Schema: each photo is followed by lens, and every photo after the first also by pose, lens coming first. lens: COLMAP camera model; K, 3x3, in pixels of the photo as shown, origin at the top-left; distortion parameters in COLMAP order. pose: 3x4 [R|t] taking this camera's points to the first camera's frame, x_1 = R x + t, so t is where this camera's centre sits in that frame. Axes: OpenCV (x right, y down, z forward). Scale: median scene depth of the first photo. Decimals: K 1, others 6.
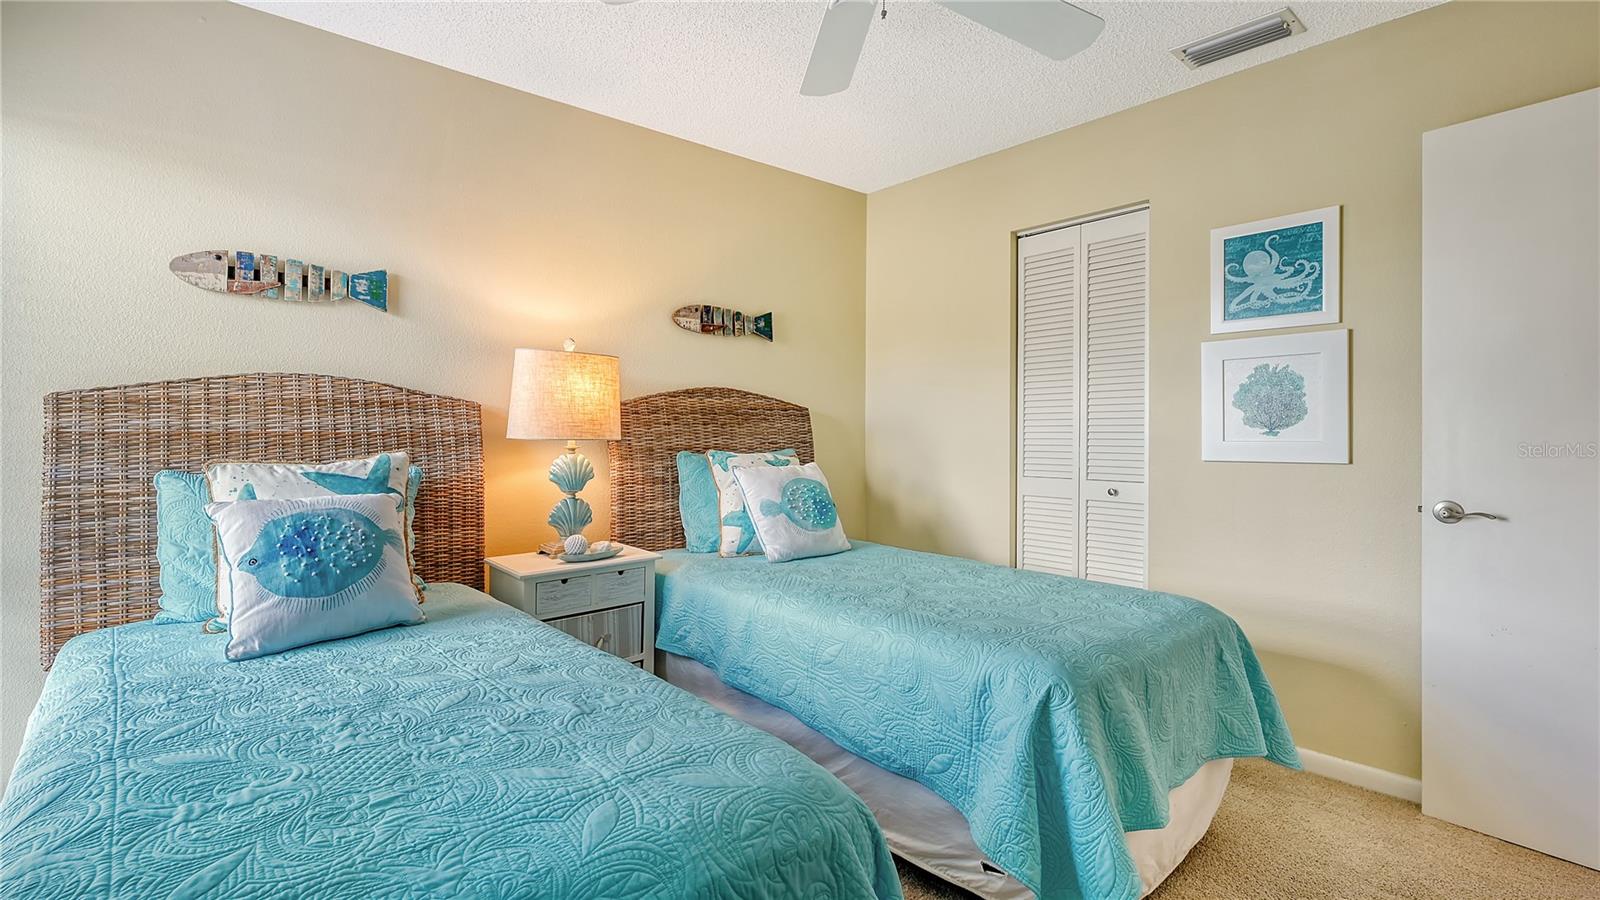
lens RADIAL K [[734.0, 0, 800.0], [0, 734.0, 450.0], [0, 0, 1]] dist [0.000687, 0.000230]
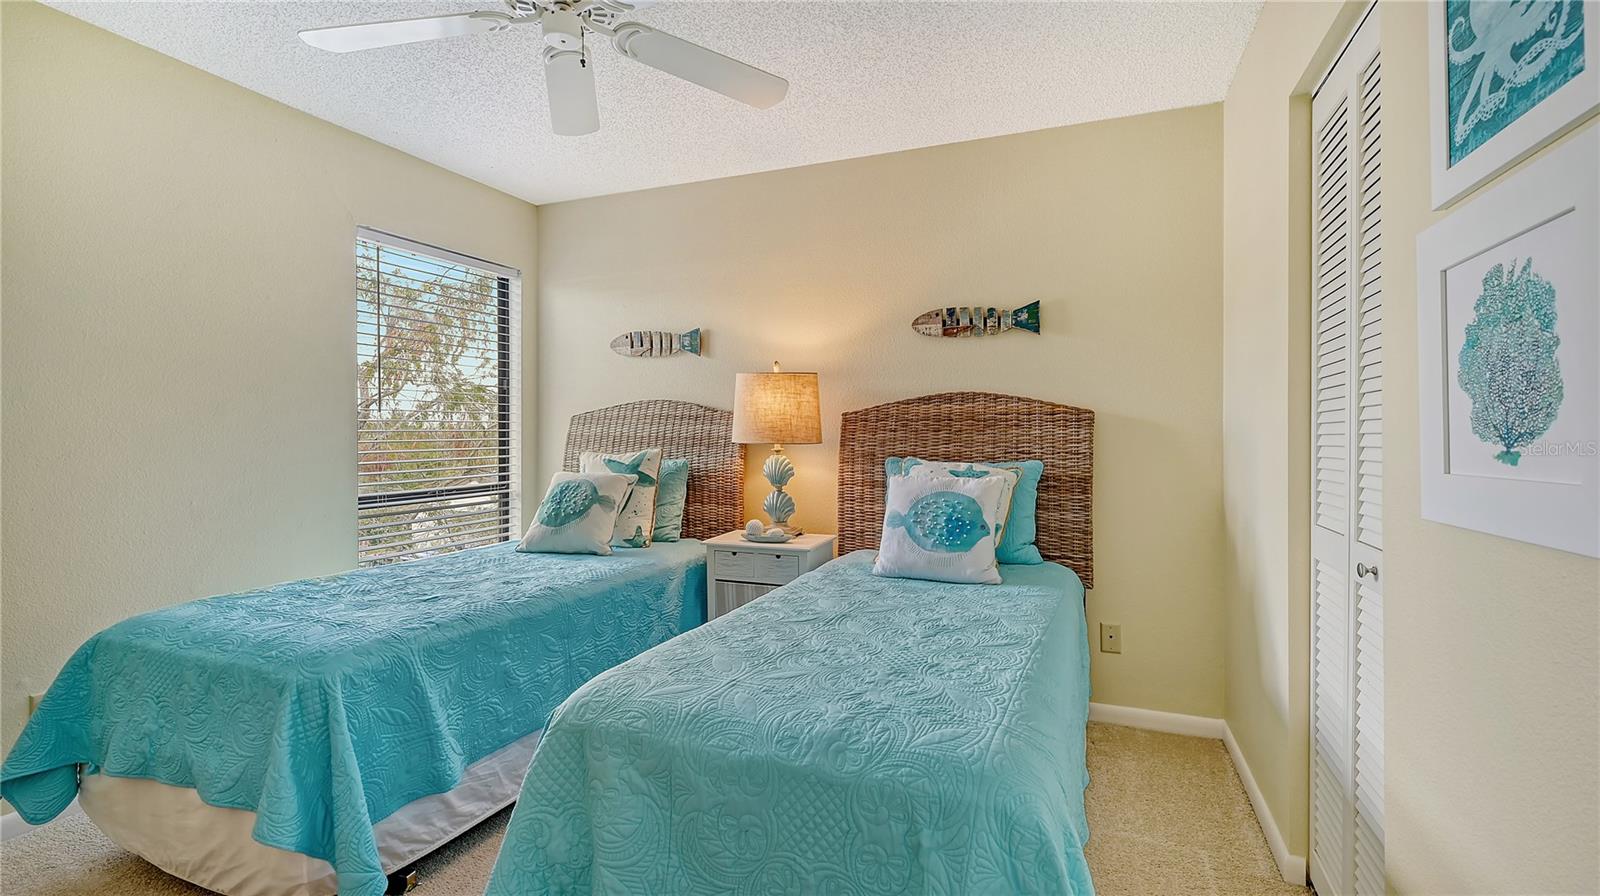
lens RADIAL K [[700.1, 0, 804.5], [0, 700.1, 444.2], [0, 0, 1]] dist [0.002619, 0.000031]
pose [[0.444992, 0.017476, -0.895364, 0.662890], [-0.031698, 0.999490, 0.003754, -0.016211], [0.894973, 0.026711, 0.445320, 0.454082]]
